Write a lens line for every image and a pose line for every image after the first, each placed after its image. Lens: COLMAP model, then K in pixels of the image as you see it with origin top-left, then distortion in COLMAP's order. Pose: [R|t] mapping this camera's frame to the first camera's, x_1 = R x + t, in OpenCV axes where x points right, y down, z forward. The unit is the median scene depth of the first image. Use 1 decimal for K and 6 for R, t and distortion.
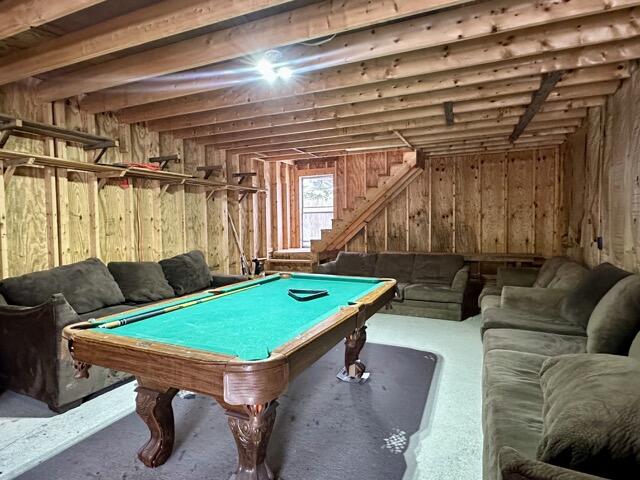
lens RADIAL K [[374.4, 0, 320.6], [0, 374.4, 243.3], [0, 0, 1]] dist [-0.034974, 0.000365]
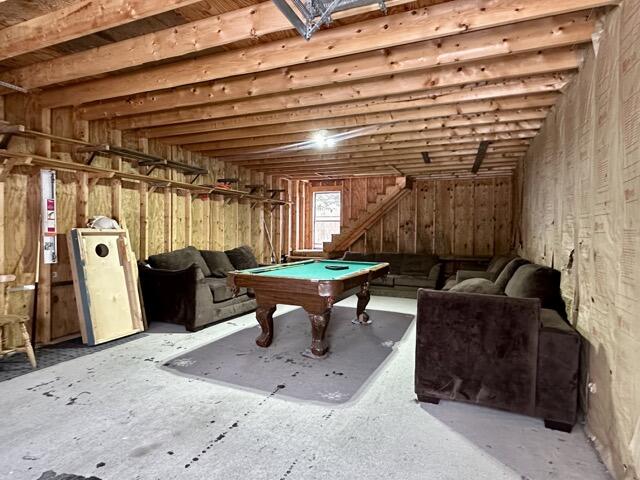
lens RADIAL K [[374.4, 0, 317.6], [0, 374.4, 237.1], [0, 0, 1]] dist [-0.034974, 0.000365]
pose [[0.999630, 0.025683, 0.009013, -0.073703], [-0.025292, 0.998836, -0.041072, 0.035360], [-0.010057, 0.040829, 0.999116, -0.367717]]
